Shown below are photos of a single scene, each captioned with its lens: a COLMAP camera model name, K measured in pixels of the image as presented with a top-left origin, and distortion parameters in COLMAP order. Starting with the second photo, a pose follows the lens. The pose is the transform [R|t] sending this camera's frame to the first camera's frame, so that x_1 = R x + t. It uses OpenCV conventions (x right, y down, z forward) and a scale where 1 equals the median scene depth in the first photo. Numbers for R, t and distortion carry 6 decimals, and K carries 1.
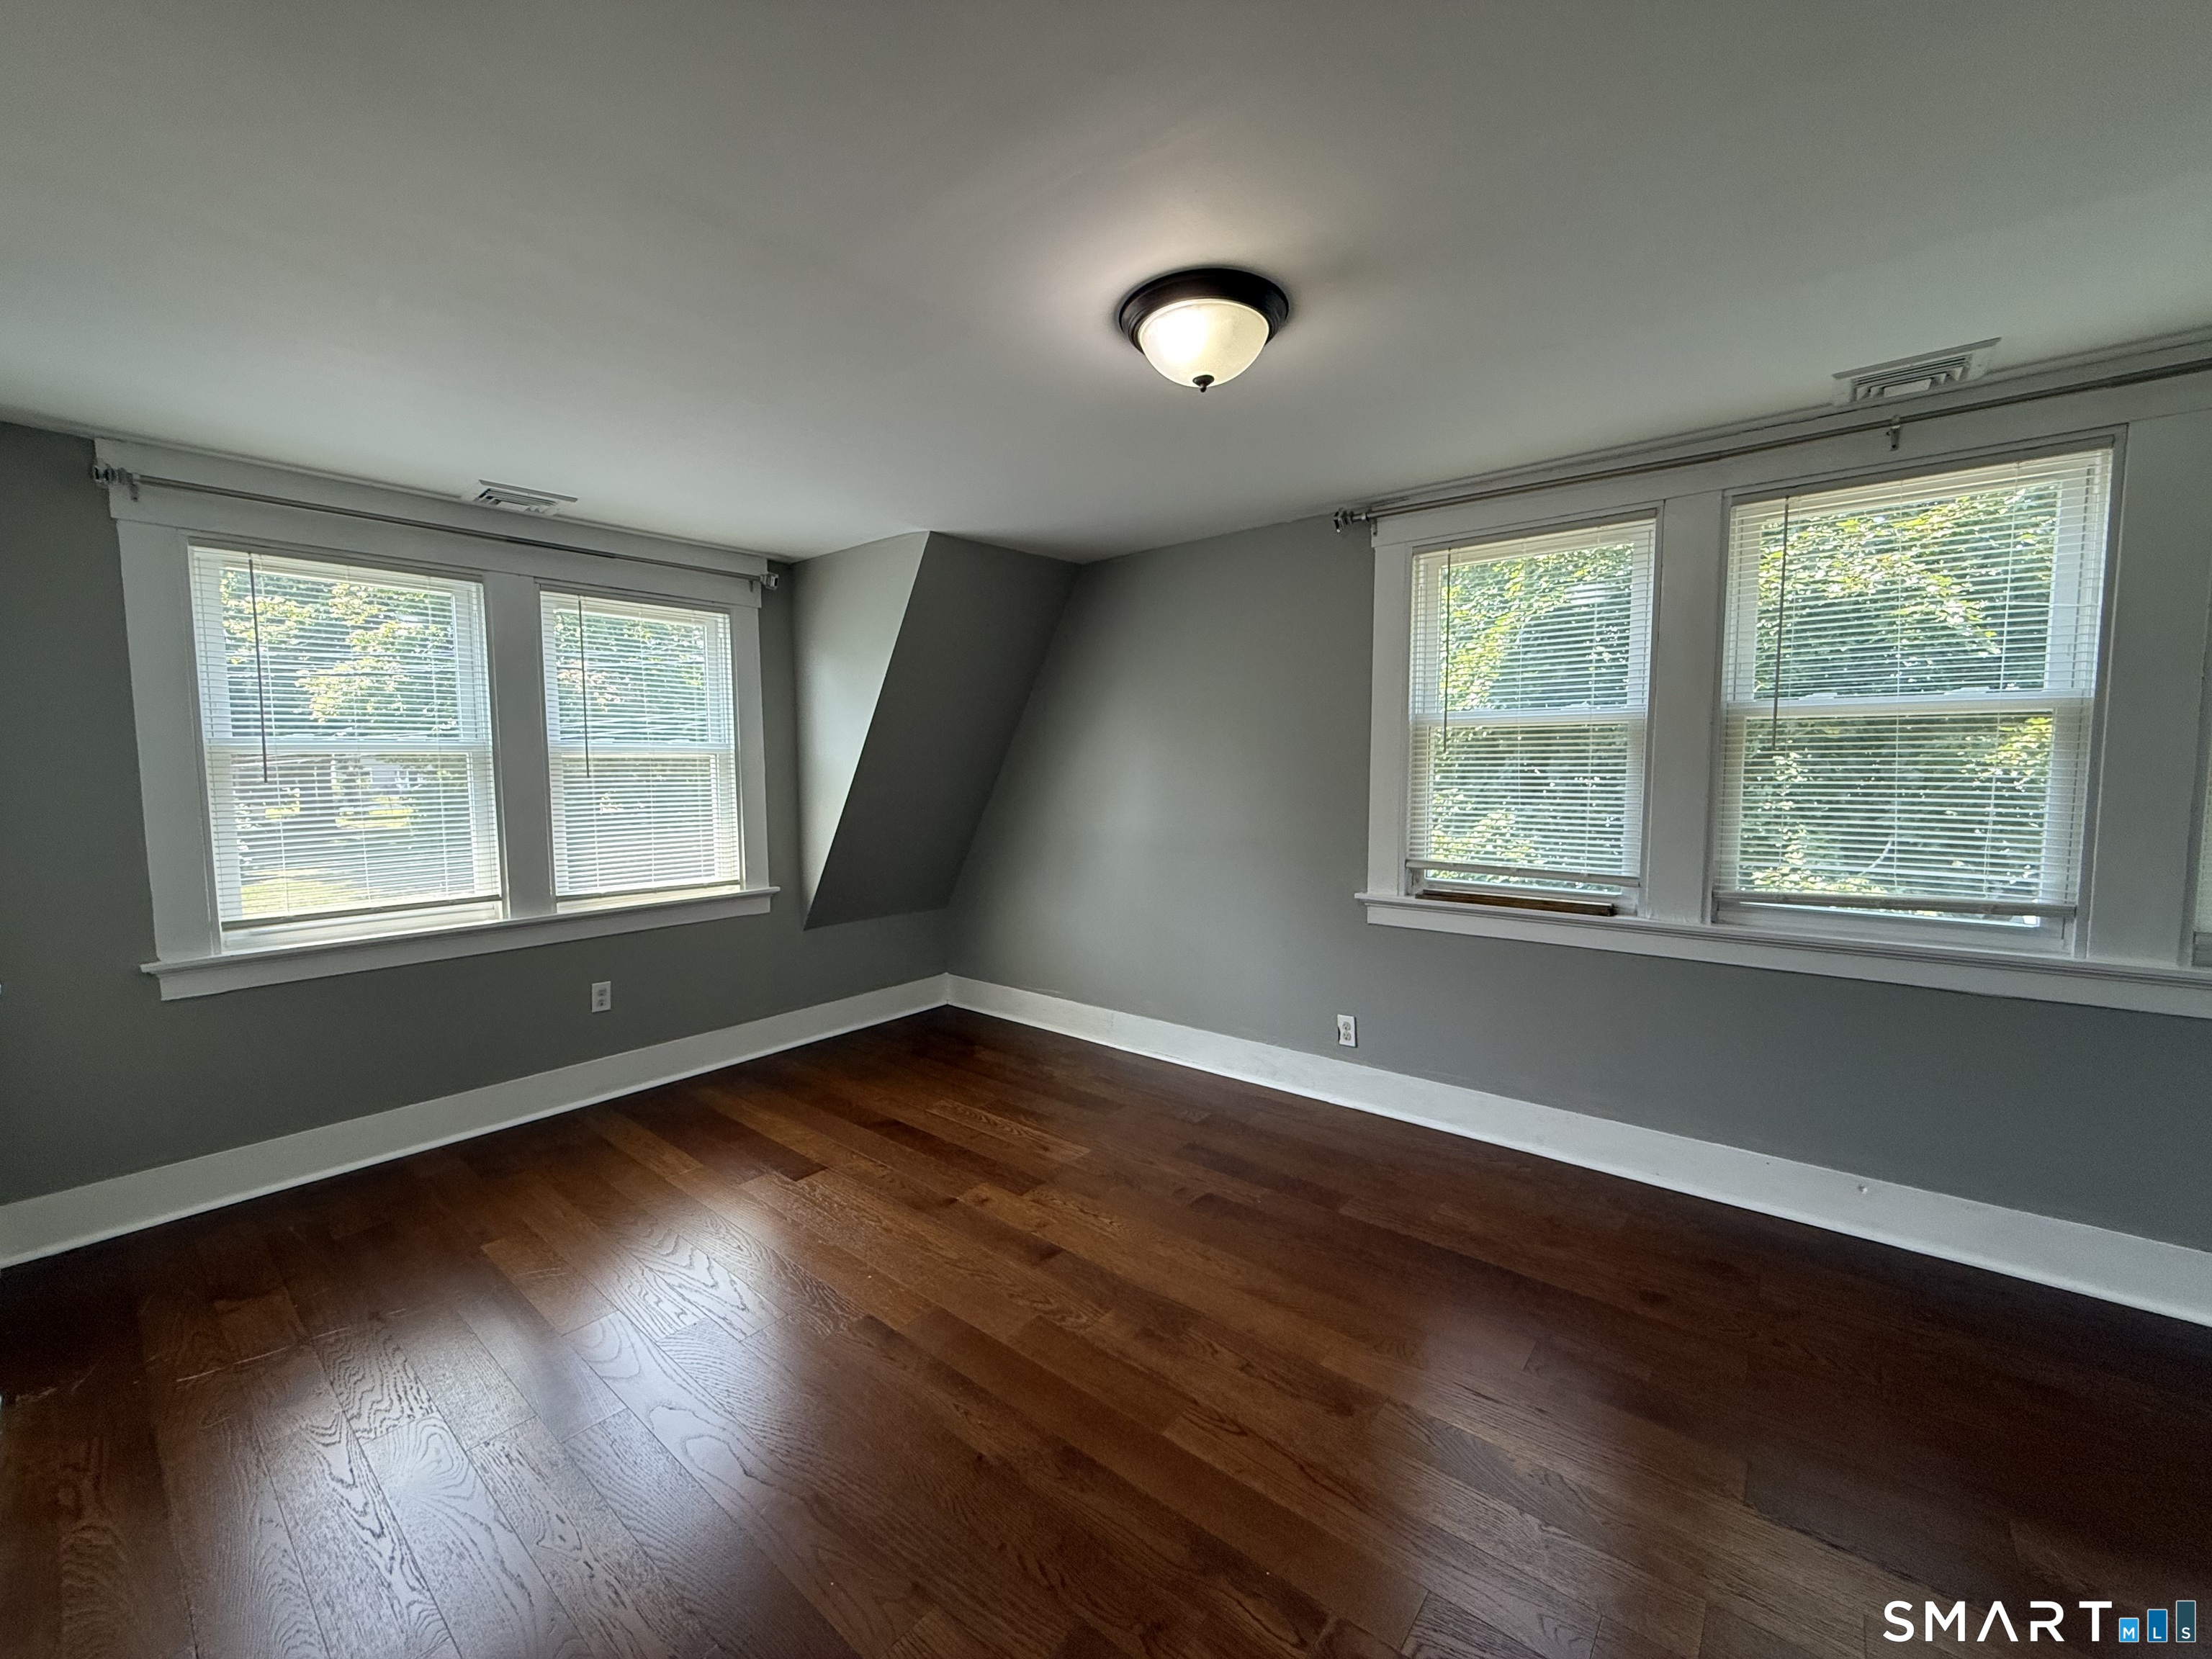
lens RADIAL K [[877.3, 0, 1096.8], [0, 877.3, 825.7], [0, 0, 1]] dist [-0.000145, -0.000105]
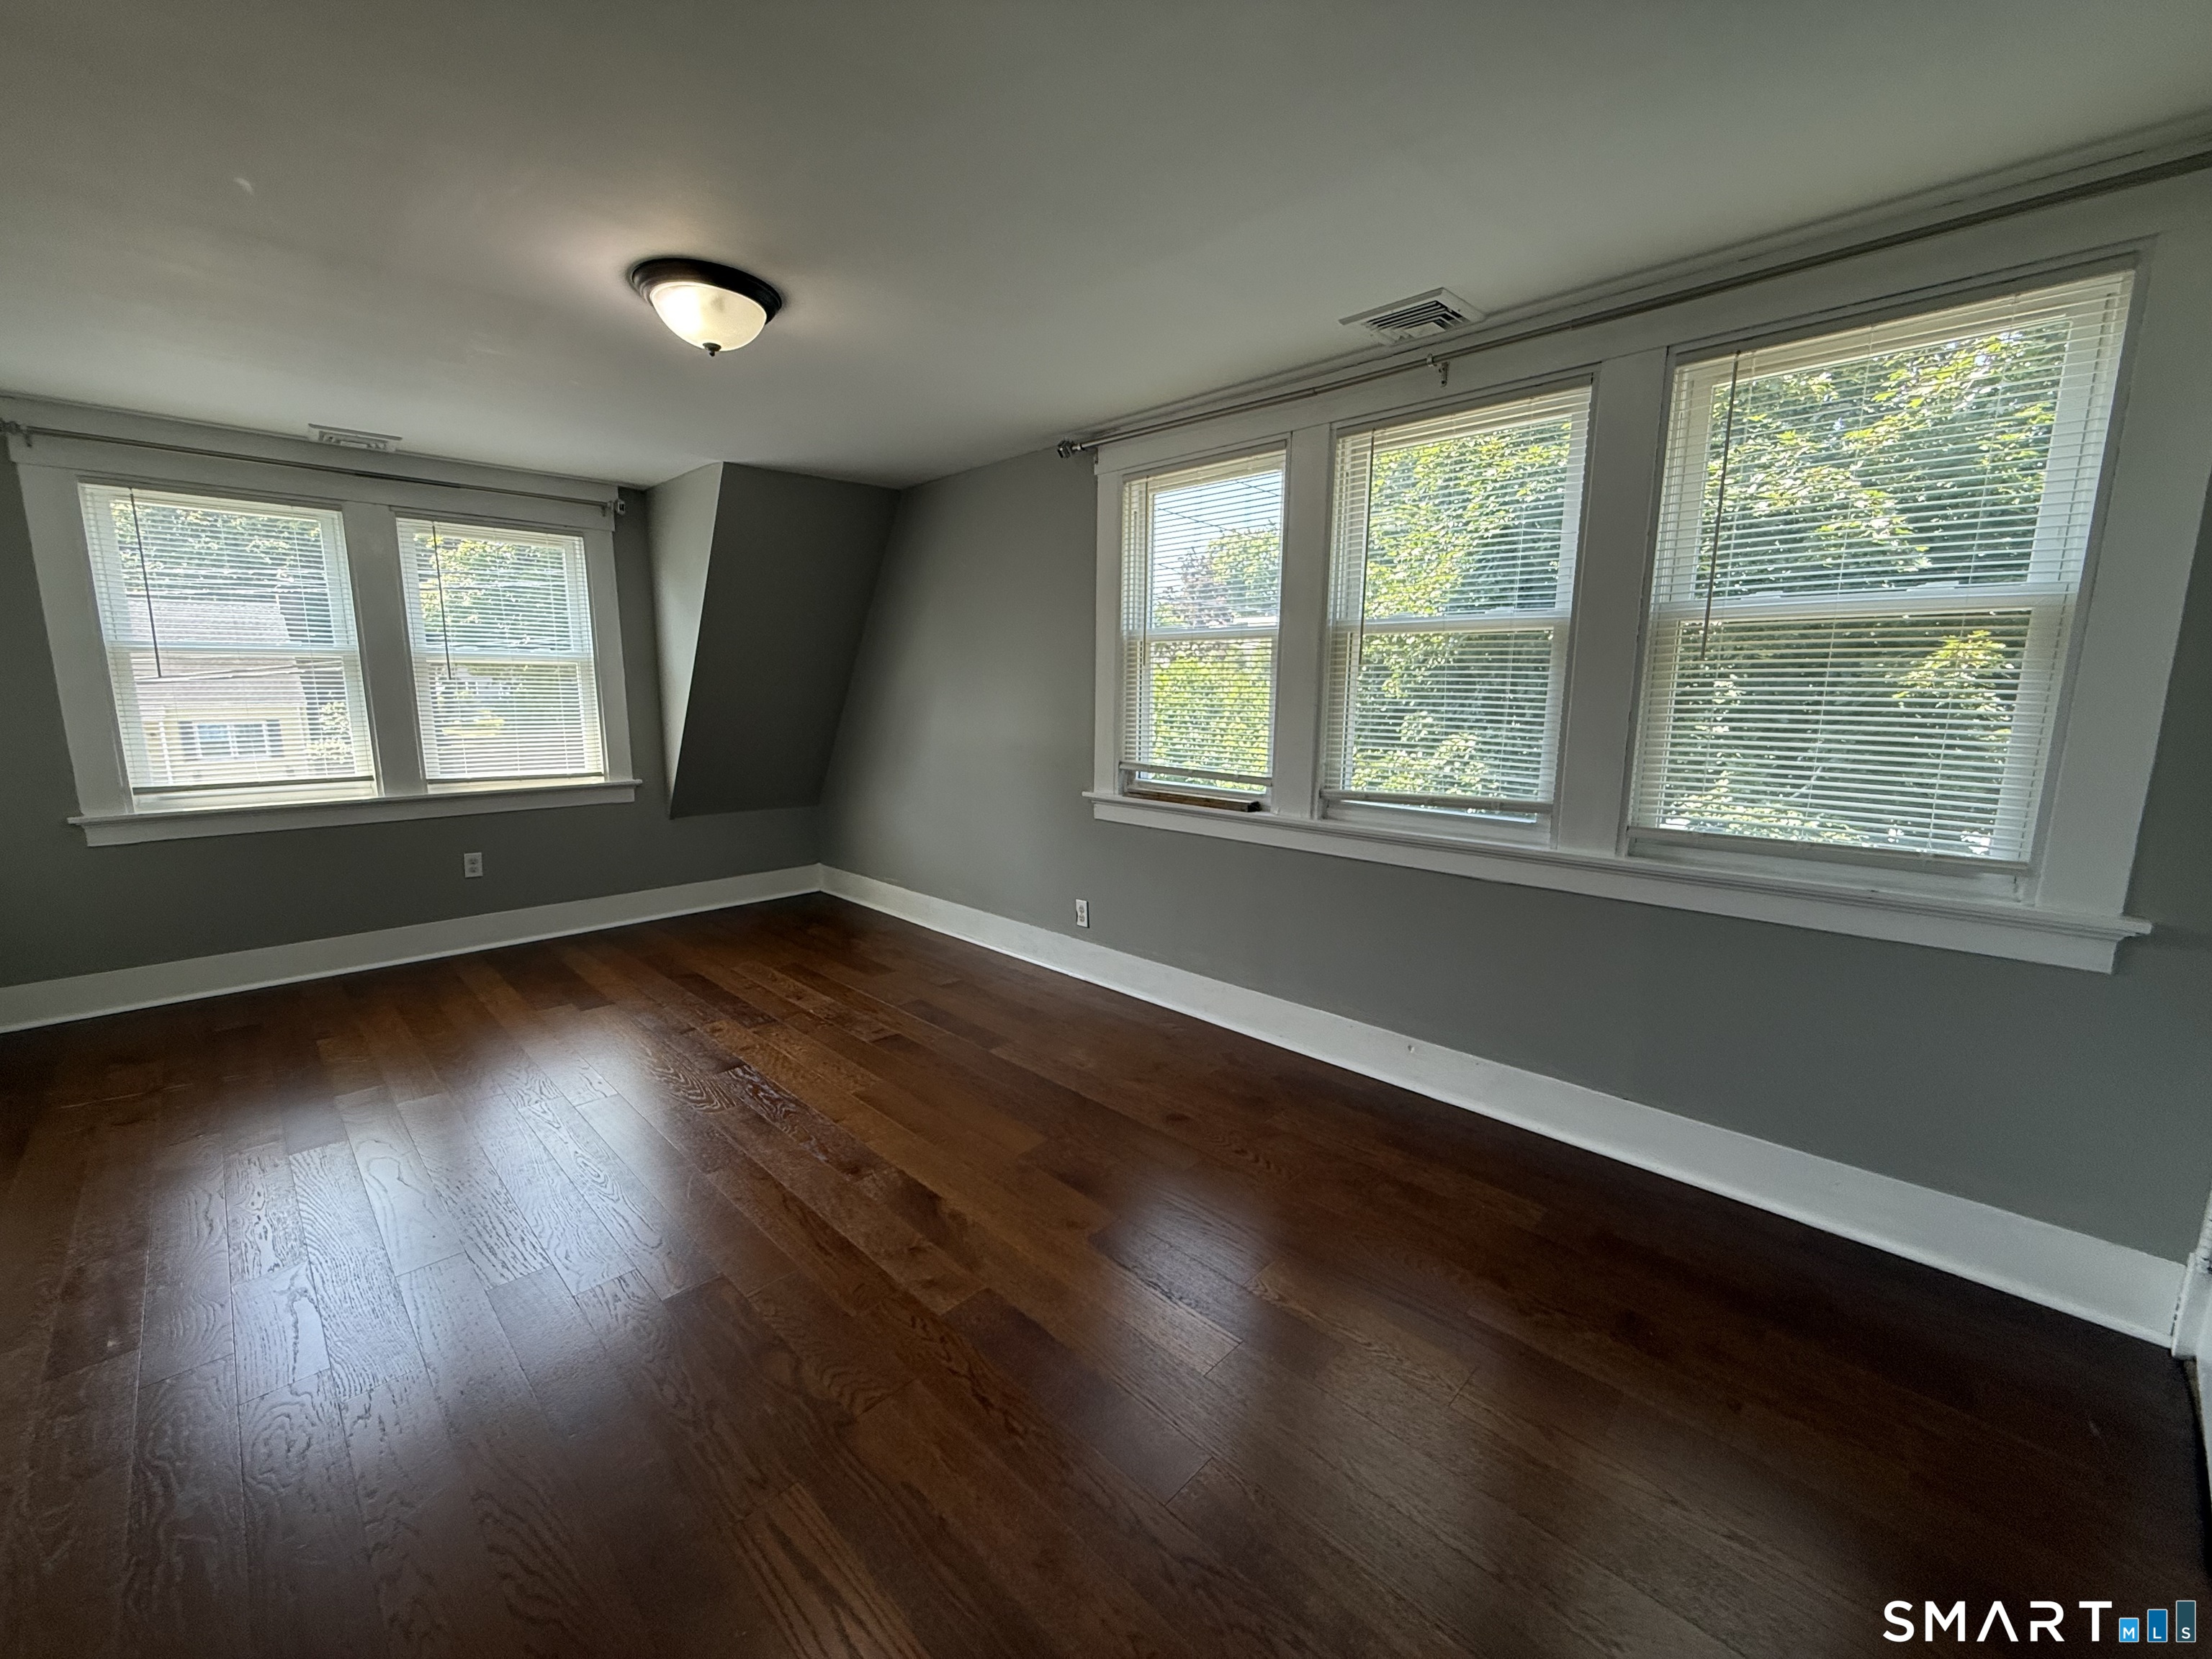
lens RADIAL K [[887.8, 0, 1119.6], [0, 887.8, 823.1], [0, 0, 1]] dist [0.007775, -0.002620]
pose [[0.995814, 0.026445, -0.087497, 0.448300], [-0.019171, 0.996369, 0.082958, 0.022125], [0.089374, -0.080933, 0.992704, -0.131079]]
